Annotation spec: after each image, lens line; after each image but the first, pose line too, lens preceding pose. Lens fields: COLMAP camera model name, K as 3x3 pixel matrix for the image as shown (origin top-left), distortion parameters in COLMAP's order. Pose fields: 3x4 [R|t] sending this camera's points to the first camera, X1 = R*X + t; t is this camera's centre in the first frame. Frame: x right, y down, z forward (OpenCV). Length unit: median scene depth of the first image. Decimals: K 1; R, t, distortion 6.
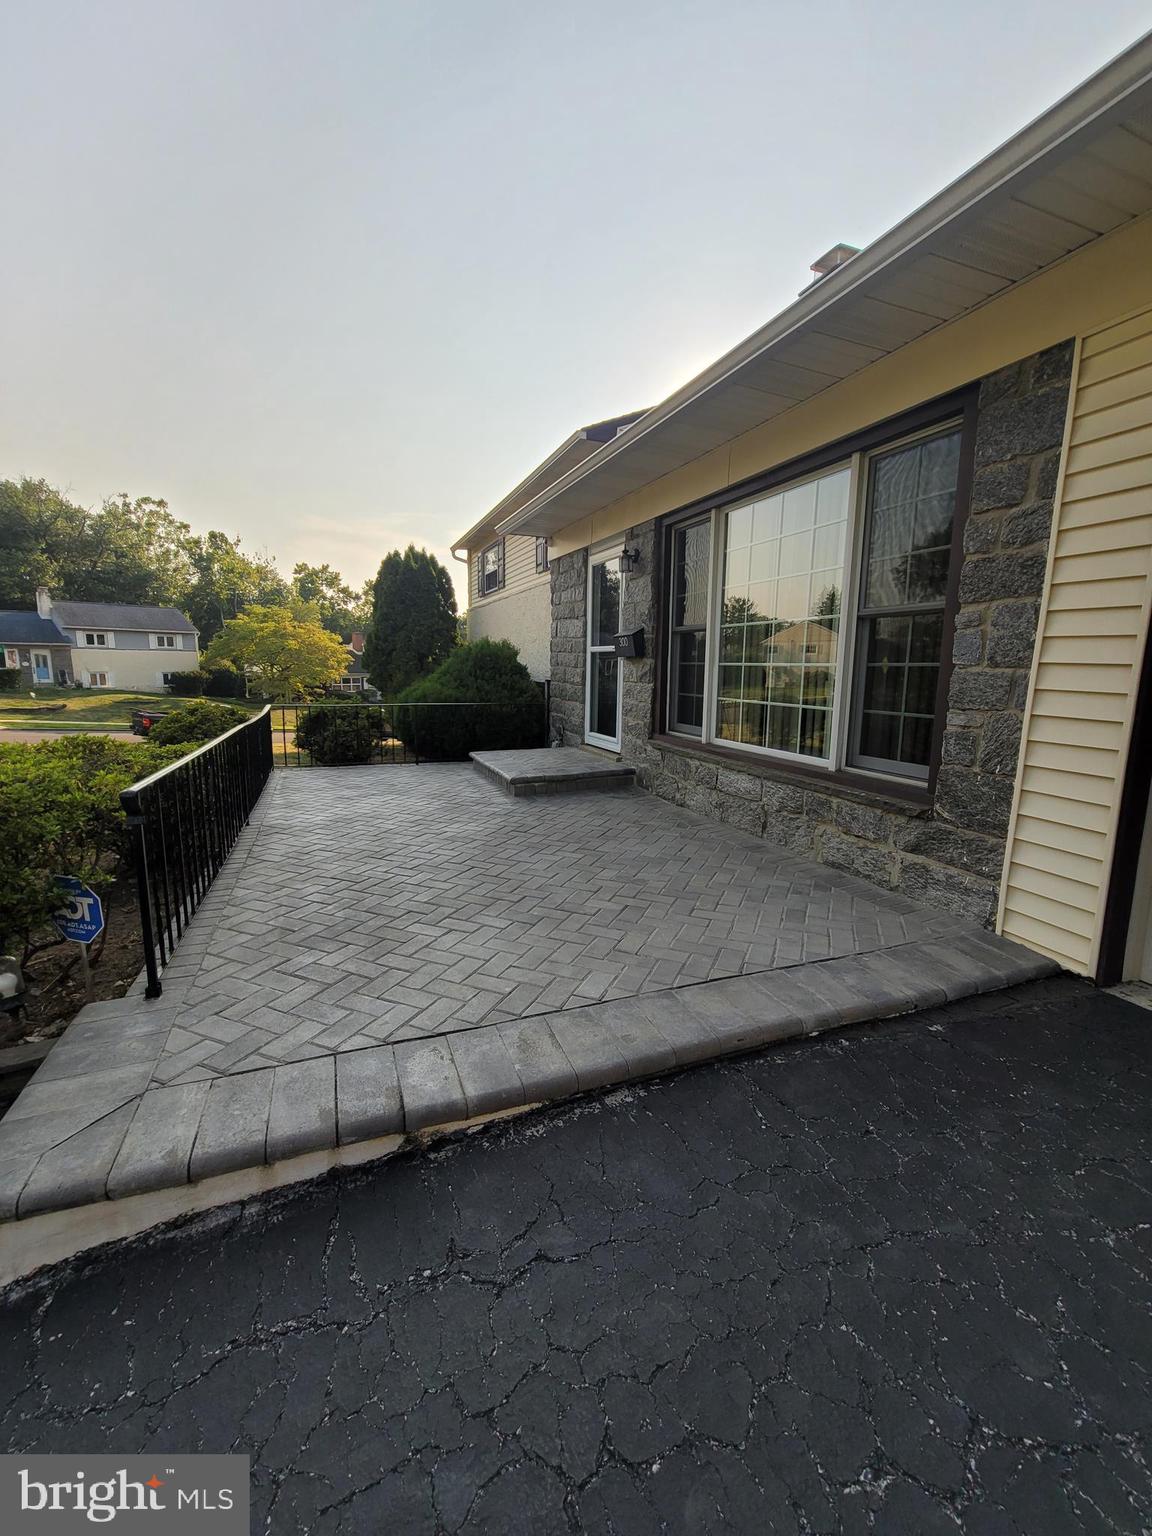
lens RADIAL K [[624.0, 0, 581.9], [0, 624.0, 773.7], [0, 0, 1]] dist [-0.002506, -0.000647]
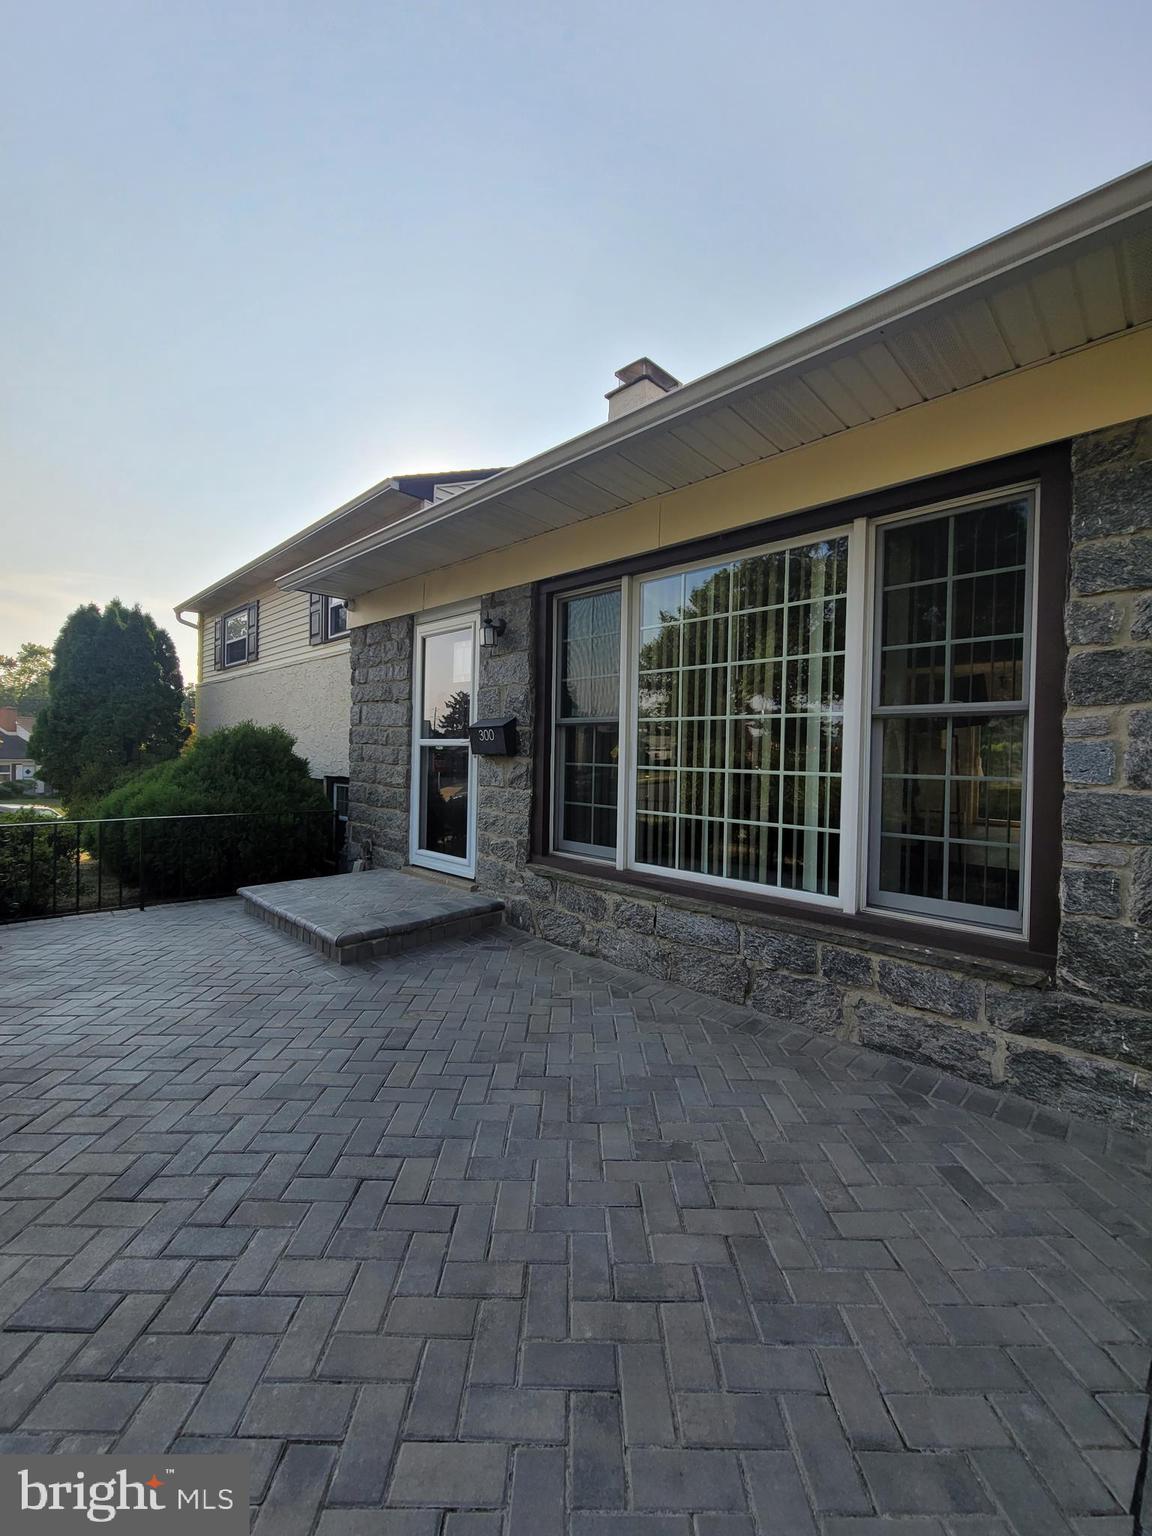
lens RADIAL K [[624.0, 0, 573.6], [0, 624.0, 770.0], [0, 0, 1]] dist [-0.002506, -0.000647]
pose [[0.920100, -0.002169, 0.391678, -0.145216], [0.057700, 0.989826, -0.130062, -0.069569], [-0.387410, 0.142270, 0.910864, 0.294939]]
